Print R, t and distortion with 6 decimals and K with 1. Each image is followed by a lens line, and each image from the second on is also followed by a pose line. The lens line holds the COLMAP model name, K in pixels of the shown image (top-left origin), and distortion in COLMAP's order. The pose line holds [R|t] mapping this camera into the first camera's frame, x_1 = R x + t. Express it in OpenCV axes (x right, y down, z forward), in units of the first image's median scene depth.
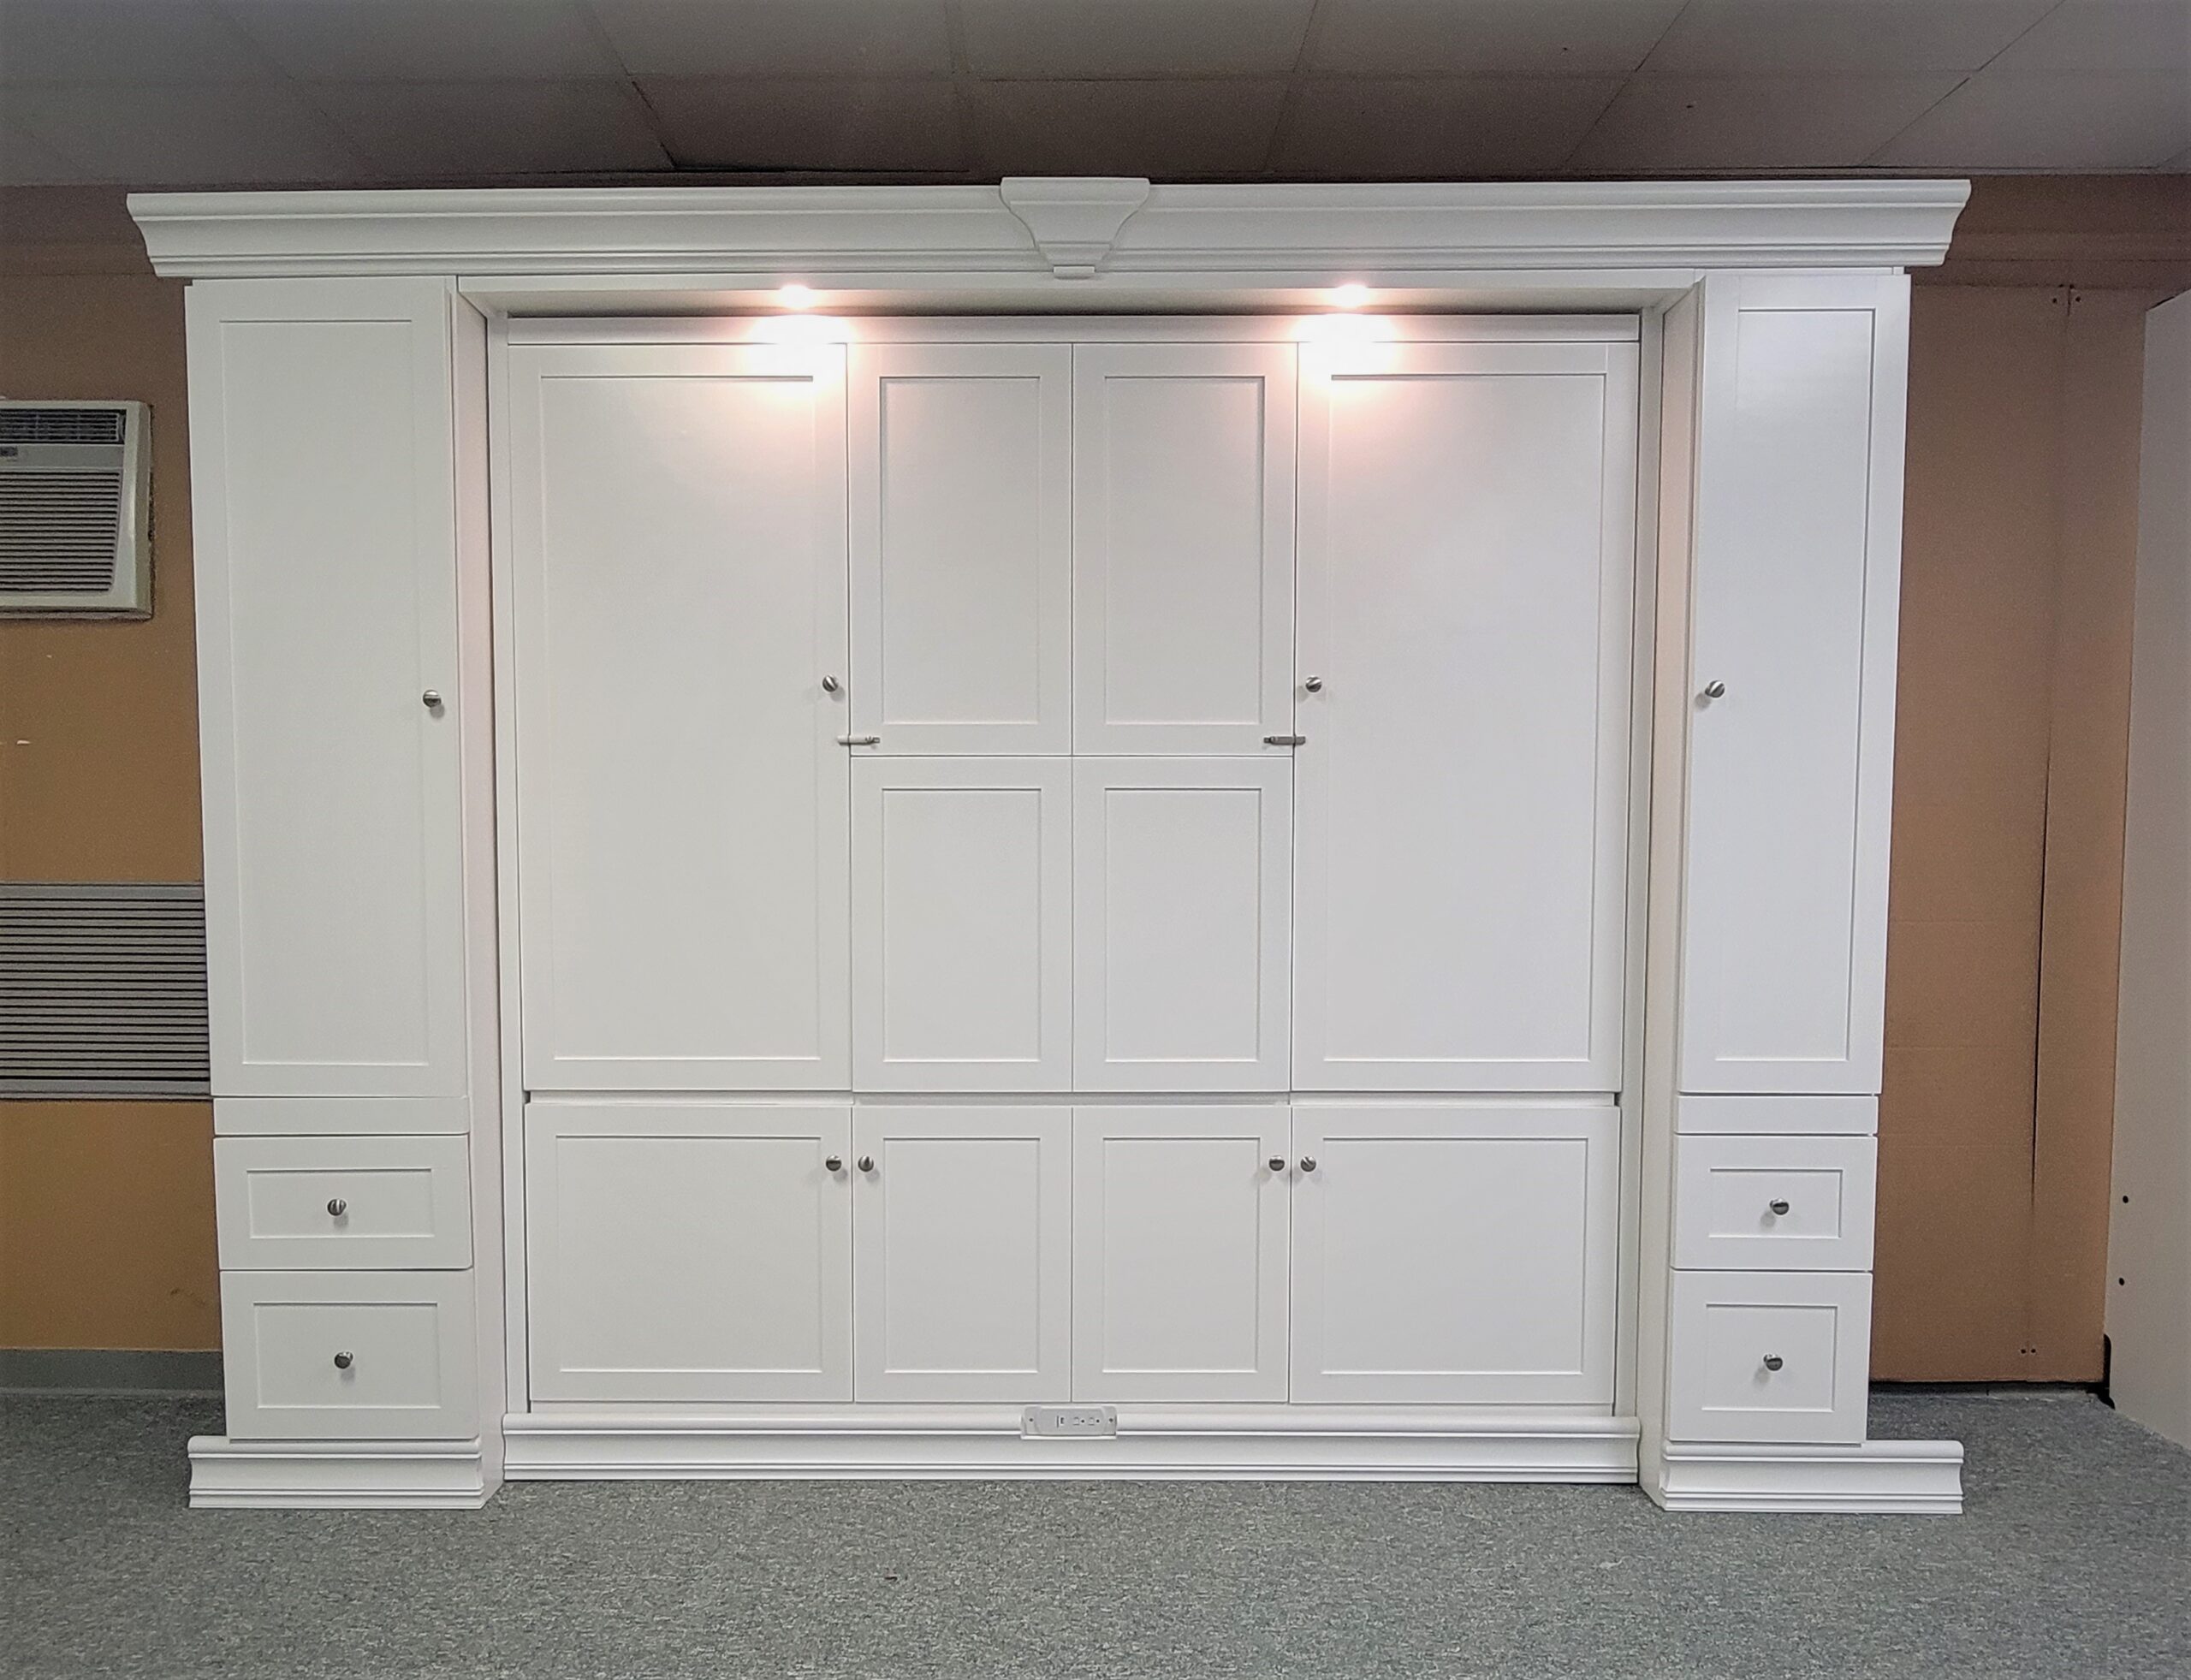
lens RADIAL K [[1482.3, 0, 1049.8], [0, 1482.3, 954.4], [0, 0, 1]] dist [-0.003058, 0.006148]
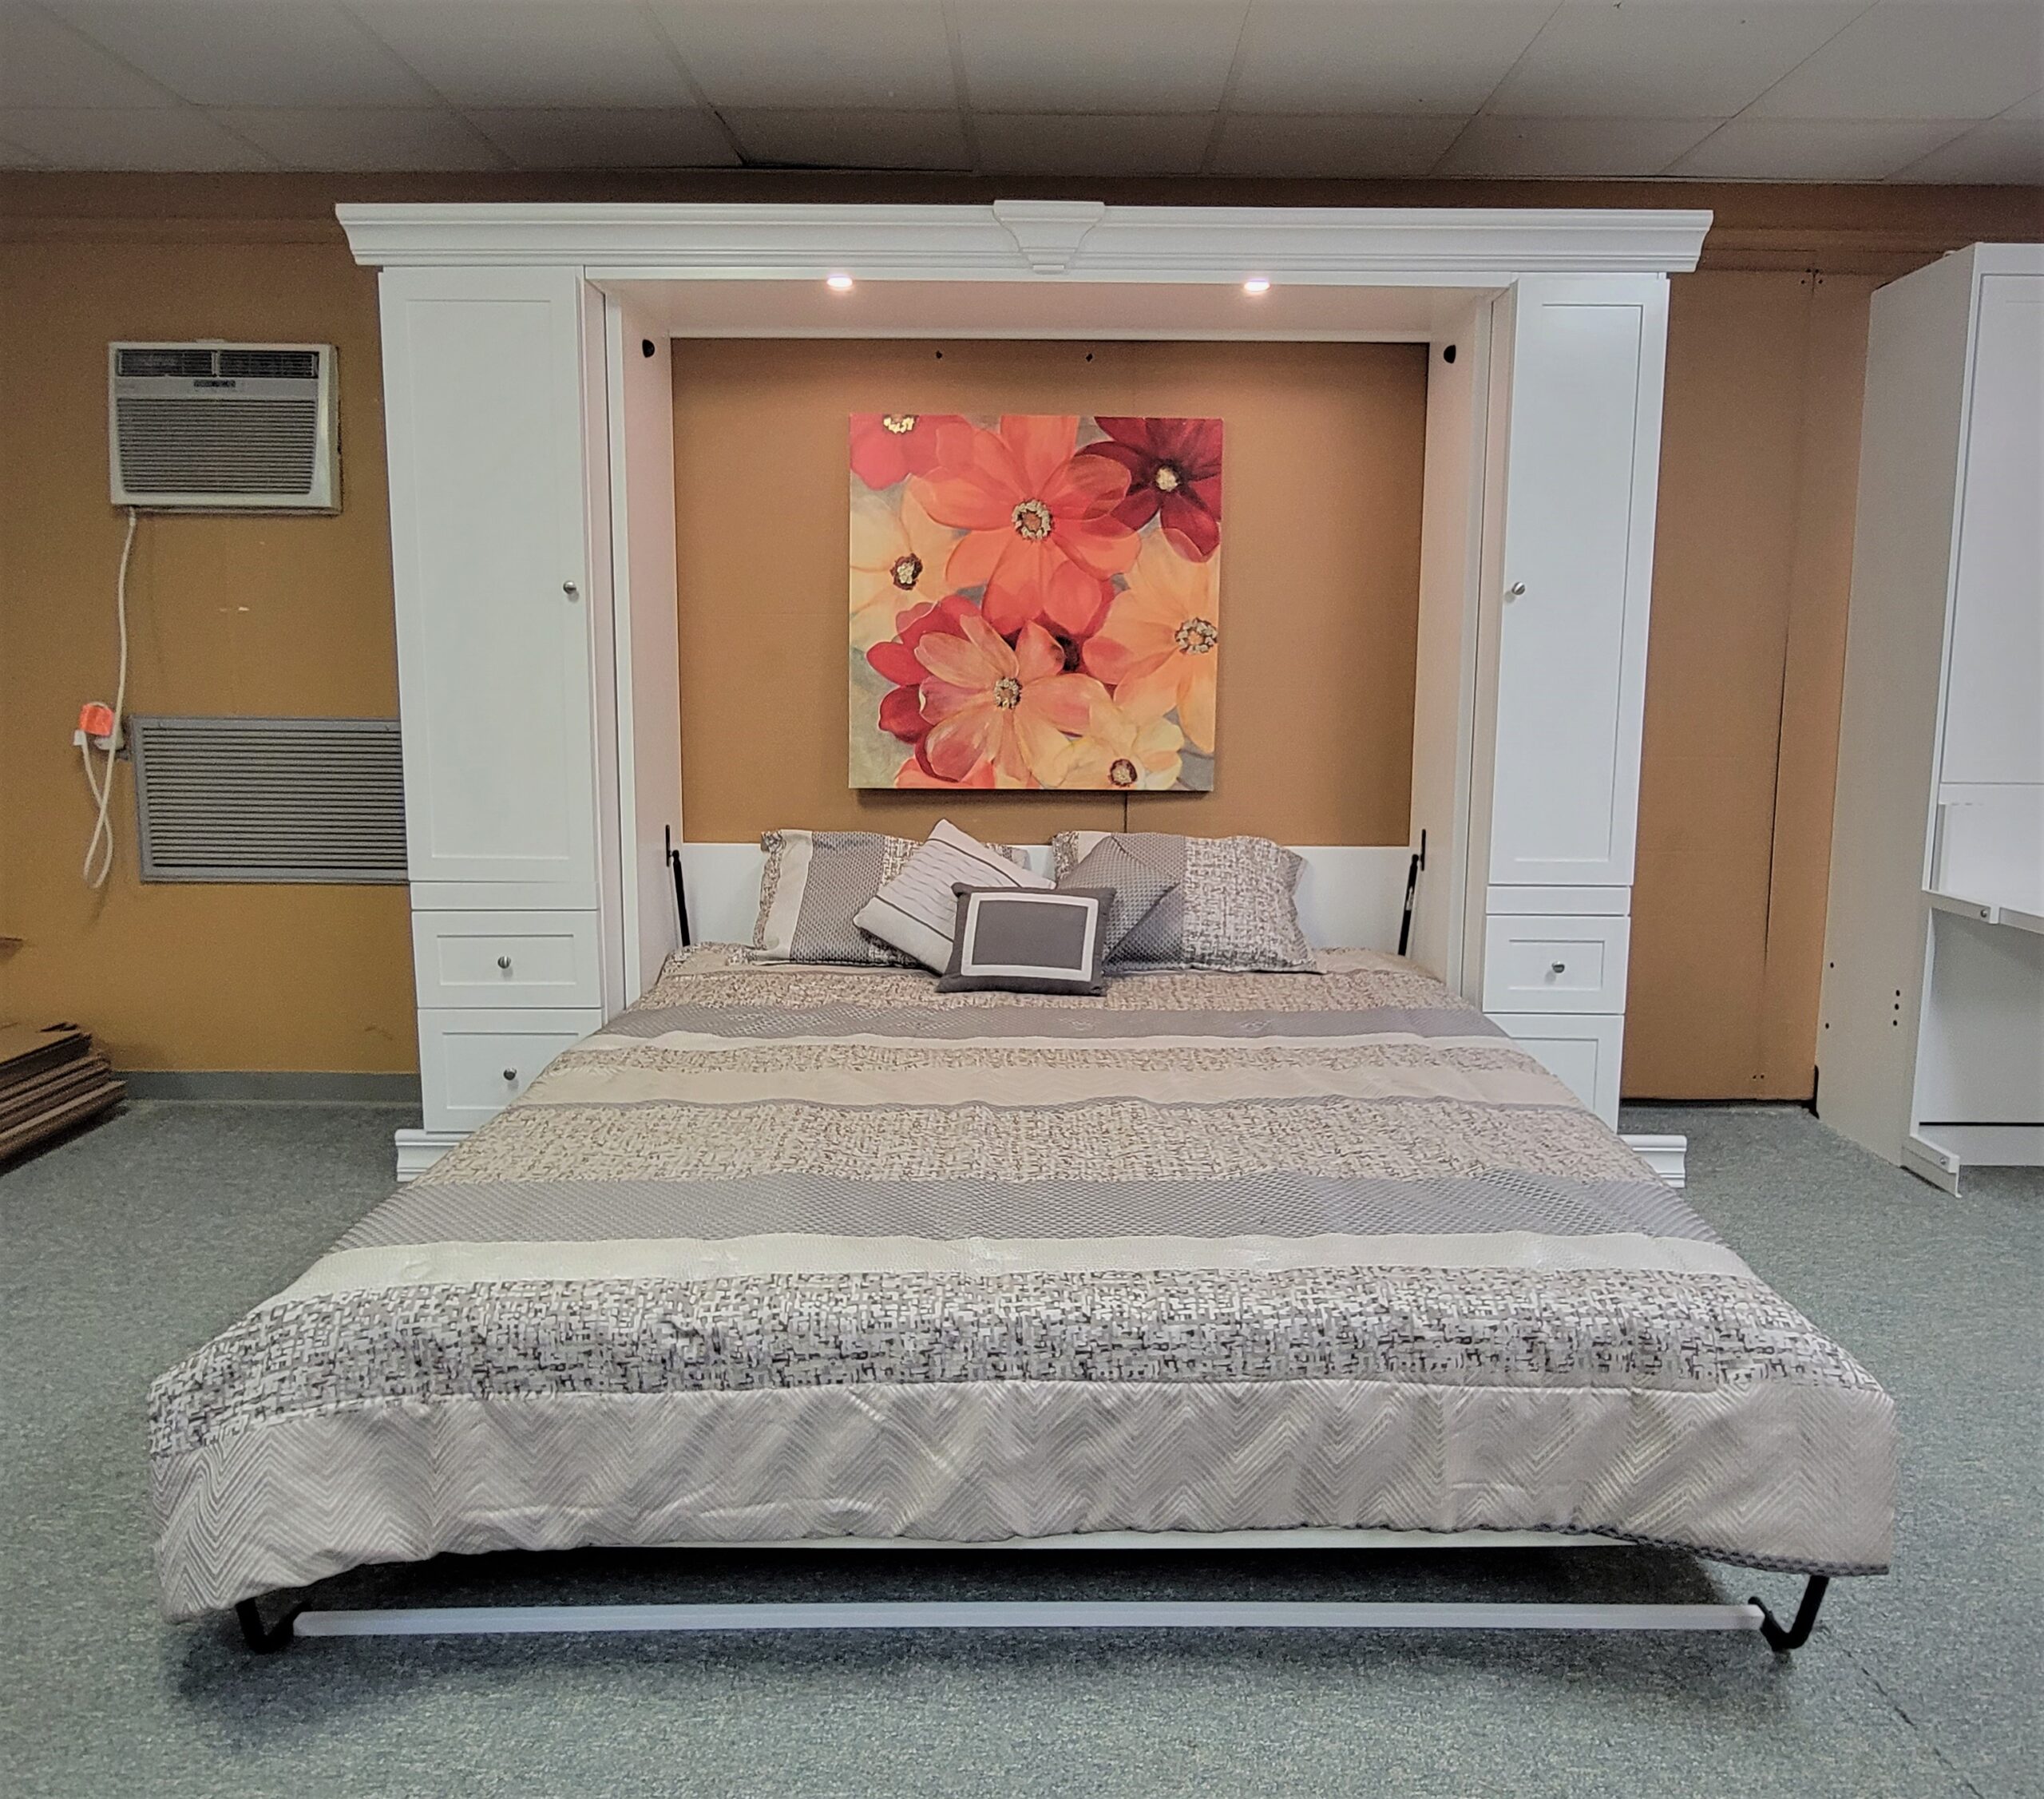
lens RADIAL K [[1310.0, 0, 1068.3], [0, 1310.0, 837.0], [0, 0, 1]] dist [0.002193, -0.003721]
pose [[0.999919, 0.005645, 0.011421, 0.022365], [-0.006299, 0.998294, 0.058048, -0.017567], [-0.011073, -0.058116, 0.998248, -0.197792]]
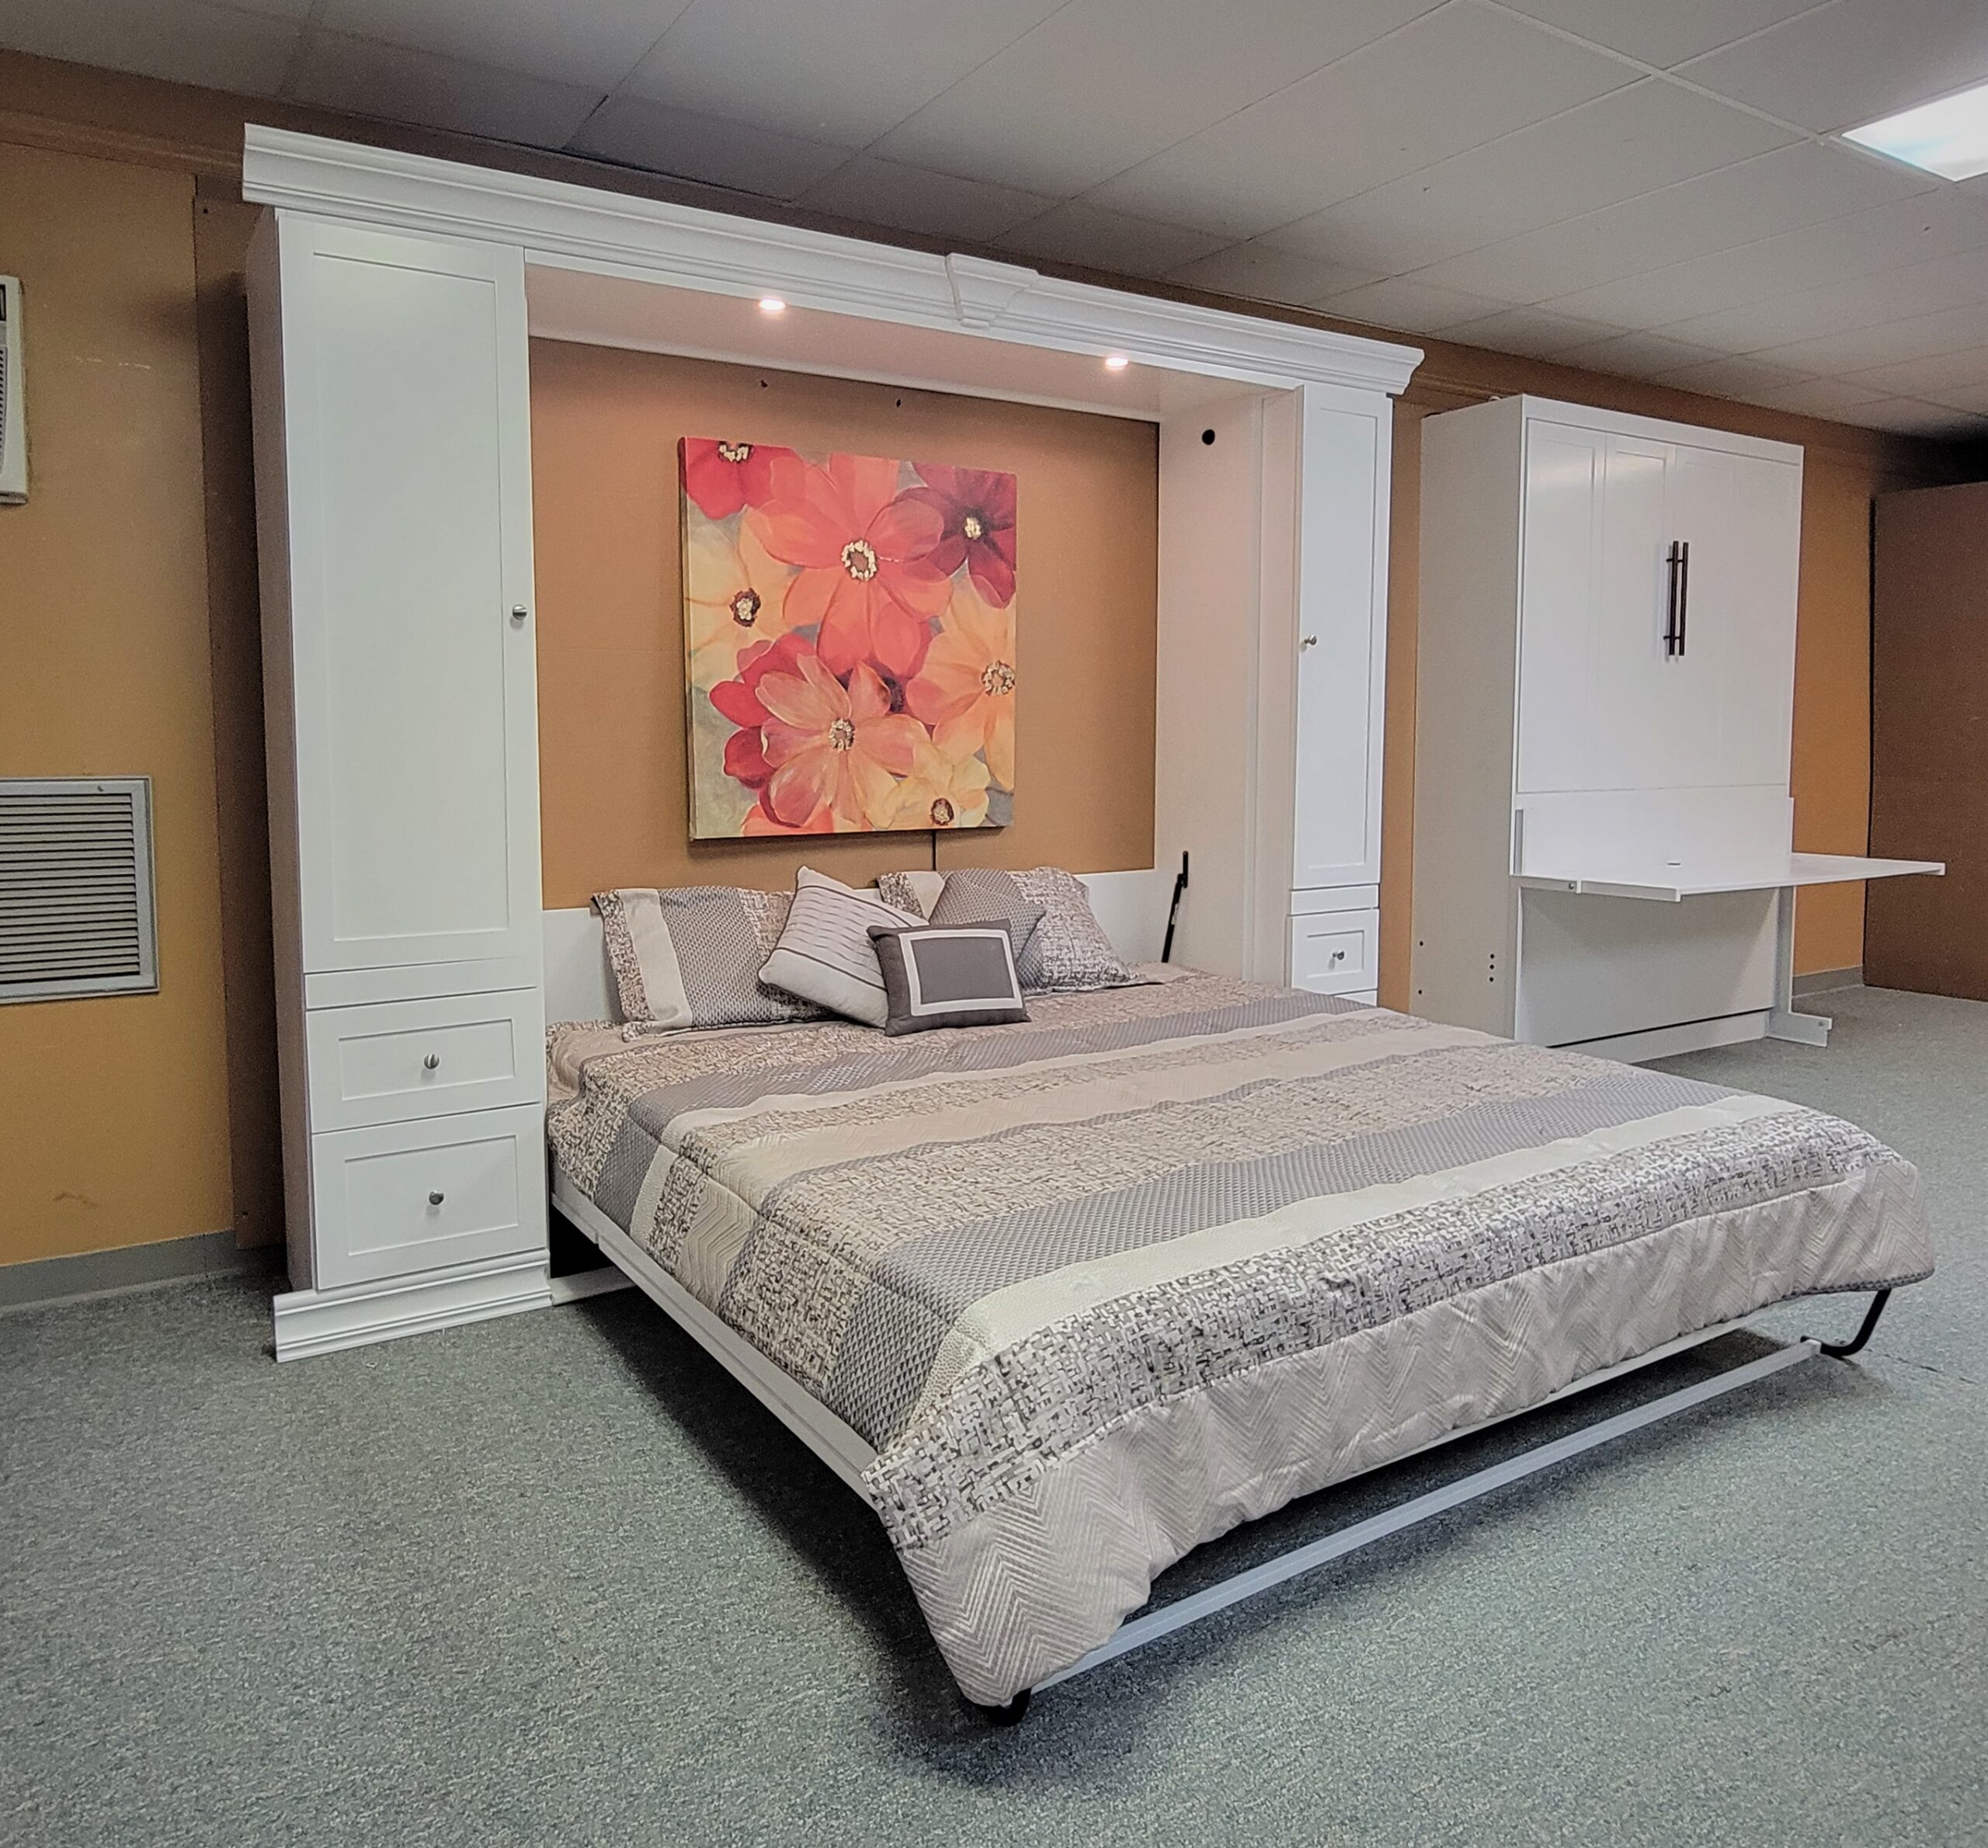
lens RADIAL K [[1441.6, 0, 913.8], [0, 1441.6, 863.5], [0, 0, 1]] dist [-0.001605, 0.001673]
pose [[0.853657, -0.049030, 0.518523, -0.719639], [0.038179, 0.998772, 0.031586, -0.000113], [-0.519435, -0.007167, 0.854480, -0.120926]]
